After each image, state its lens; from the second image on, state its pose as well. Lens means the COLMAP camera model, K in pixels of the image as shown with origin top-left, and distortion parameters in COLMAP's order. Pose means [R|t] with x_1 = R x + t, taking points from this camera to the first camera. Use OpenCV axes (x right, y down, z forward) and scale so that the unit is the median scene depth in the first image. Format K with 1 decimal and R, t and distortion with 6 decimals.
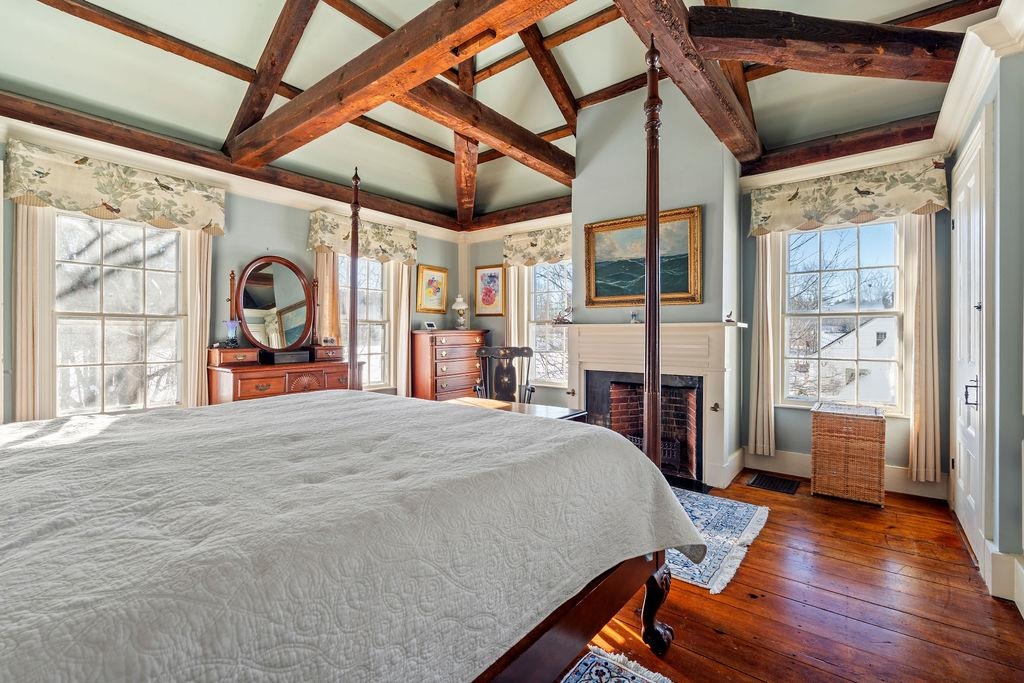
lens RADIAL K [[451.5, 0, 512.4], [0, 451.5, 337.2], [0, 0, 1]] dist [0.001200, 0.000446]
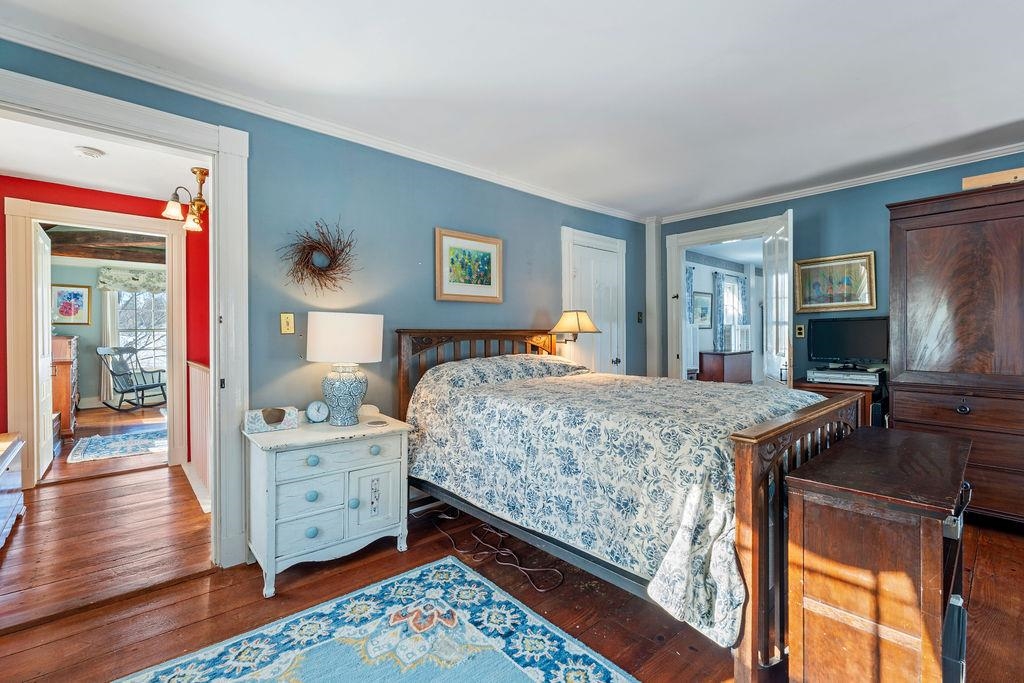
lens RADIAL K [[451.5, 0, 512.4], [0, 451.5, 337.2], [0, 0, 1]] dist [0.001200, 0.000446]
pose [[0.175166, -0.009846, 0.984490, -1.238531], [0.009240, 0.999922, 0.008356, -0.011335], [-0.984496, 0.007633, 0.175243, -0.514121]]
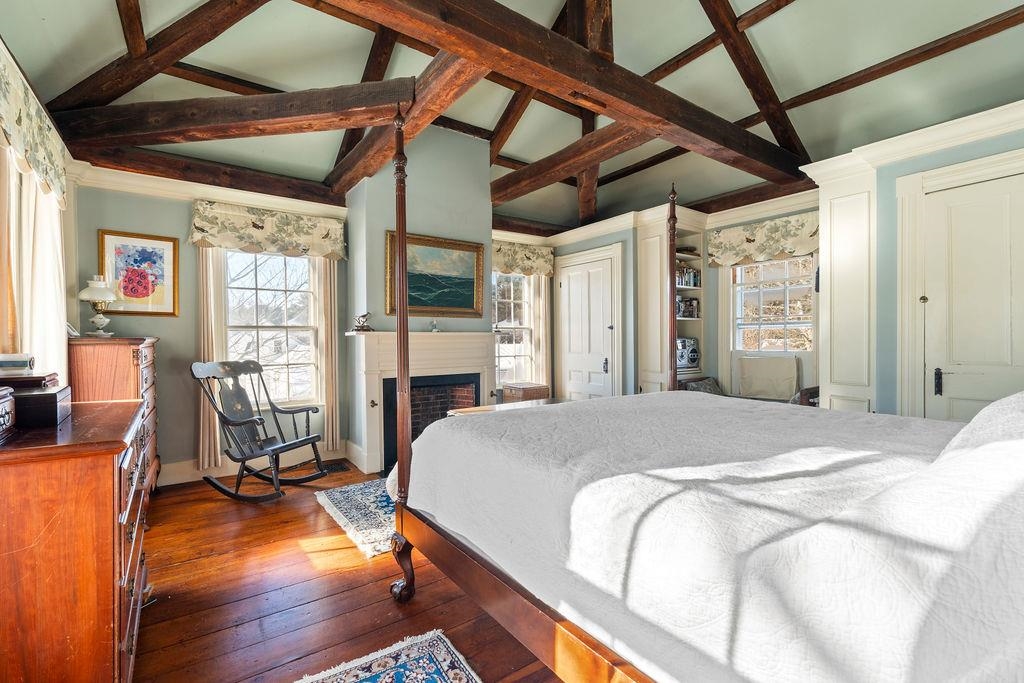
lens RADIAL K [[440.3, 0, 507.4], [0, 440.3, 345.7], [0, 0, 1]] dist [0.000412, 0.000013]
pose [[0.281807, -0.020733, 0.959247, -0.560377], [0.013625, 0.999752, 0.017606, -0.009731], [-0.959374, 0.008108, 0.282020, 0.389503]]
